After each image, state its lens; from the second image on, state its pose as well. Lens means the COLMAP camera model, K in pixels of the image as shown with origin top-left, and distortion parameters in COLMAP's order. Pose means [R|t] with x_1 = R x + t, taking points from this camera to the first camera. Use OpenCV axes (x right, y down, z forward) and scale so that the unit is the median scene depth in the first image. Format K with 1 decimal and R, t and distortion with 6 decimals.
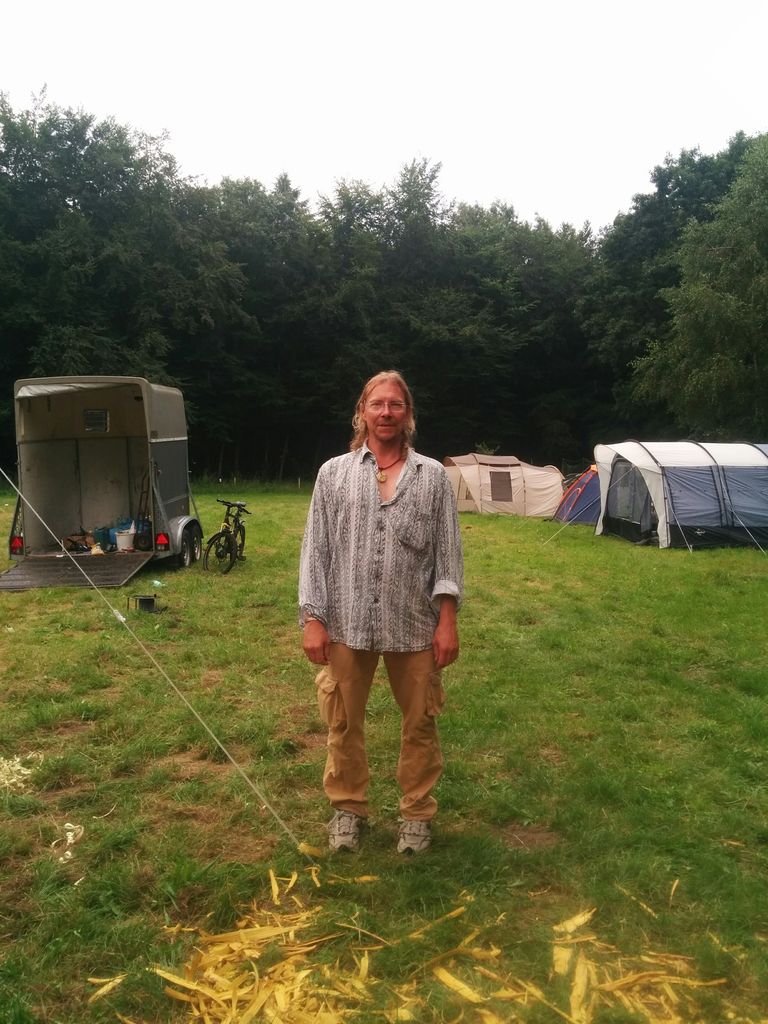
lens RADIAL K [[908.2, 0, 379.5], [0, 908.2, 516.4], [0, 0, 1]] dist [0.043822, -0.012293]
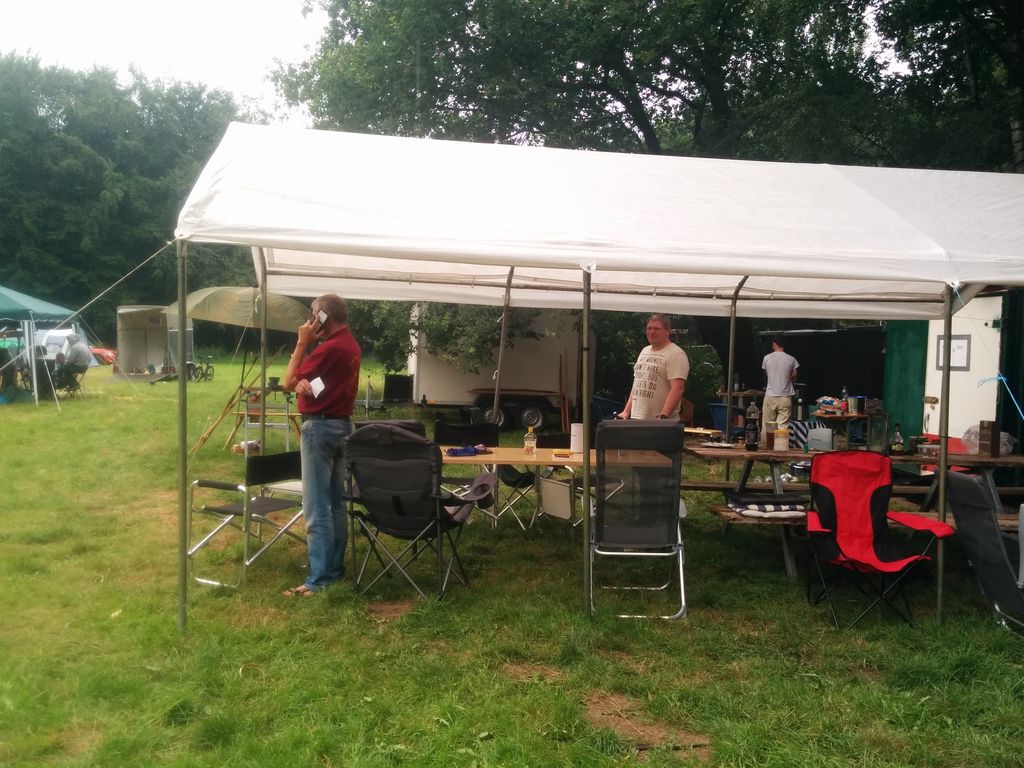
lens RADIAL K [[908.2, 0, 514.7], [0, 908.2, 378.1], [0, 0, 1]] dist [0.043822, -0.012293]
pose [[0.999673, 0.025242, -0.003982, 0.164543], [-0.025336, 0.999349, -0.025692, 0.020607], [0.003331, 0.025784, 0.999662, -0.351743]]
